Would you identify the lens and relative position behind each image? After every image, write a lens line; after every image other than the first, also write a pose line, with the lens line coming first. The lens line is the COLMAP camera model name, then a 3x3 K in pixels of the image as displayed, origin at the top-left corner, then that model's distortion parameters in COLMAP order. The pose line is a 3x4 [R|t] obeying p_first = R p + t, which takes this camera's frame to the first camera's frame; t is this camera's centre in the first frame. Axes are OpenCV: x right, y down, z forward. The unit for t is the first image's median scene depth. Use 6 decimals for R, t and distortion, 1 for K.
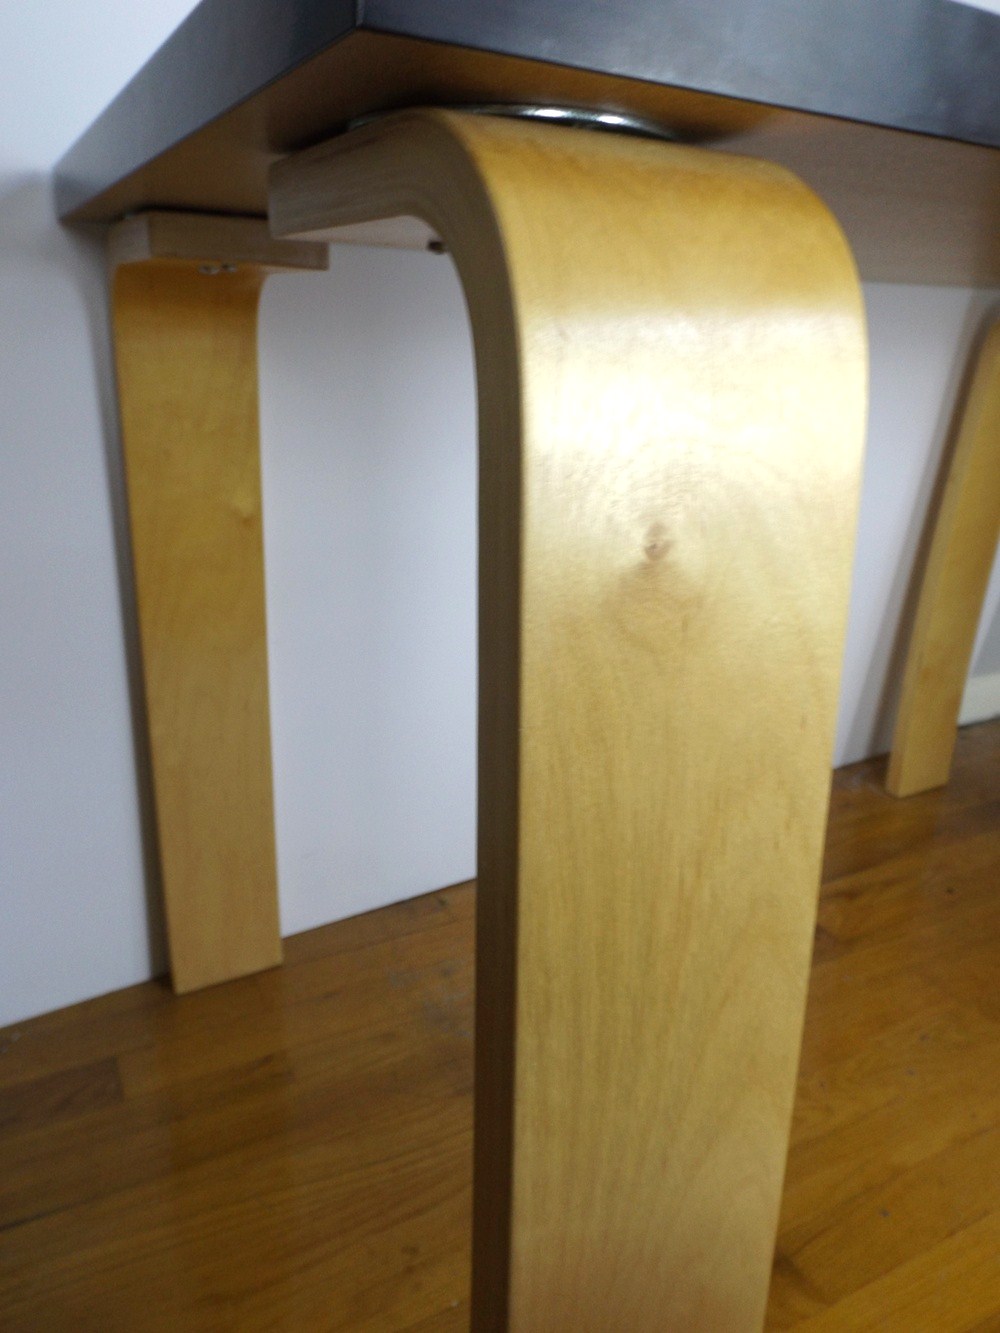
lens RADIAL K [[951.7, 0, 500.0], [0, 951.7, 666.5], [0, 0, 1]] dist [0.000469, -0.002242]
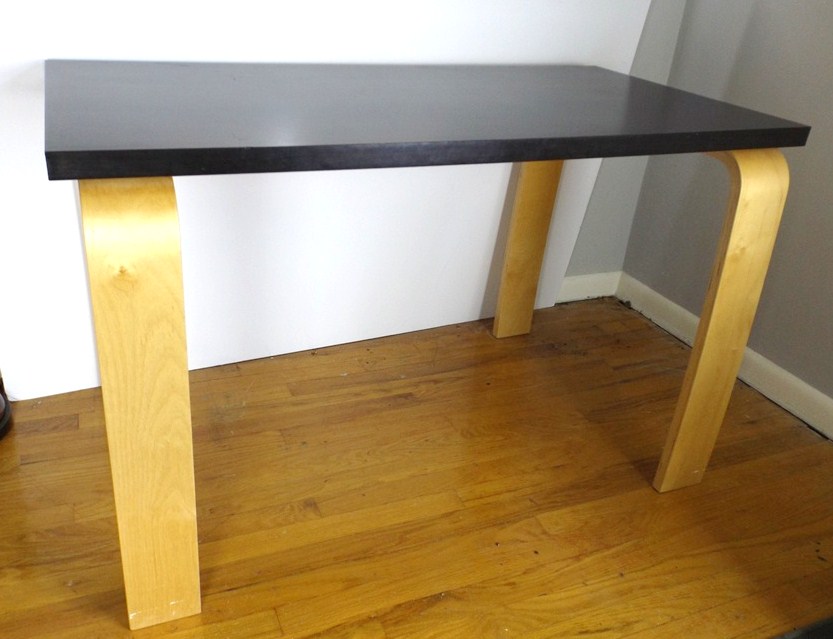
lens RADIAL K [[747.1, 0, 416.5], [0, 747.1, 319.5], [0, 0, 1]] dist [0.000305, 0.005160]
pose [[0.994358, 0.078333, -0.071532, 0.600085], [-0.068156, 0.988492, 0.135050, -0.152528], [0.081288, -0.129412, 0.988253, -0.825057]]
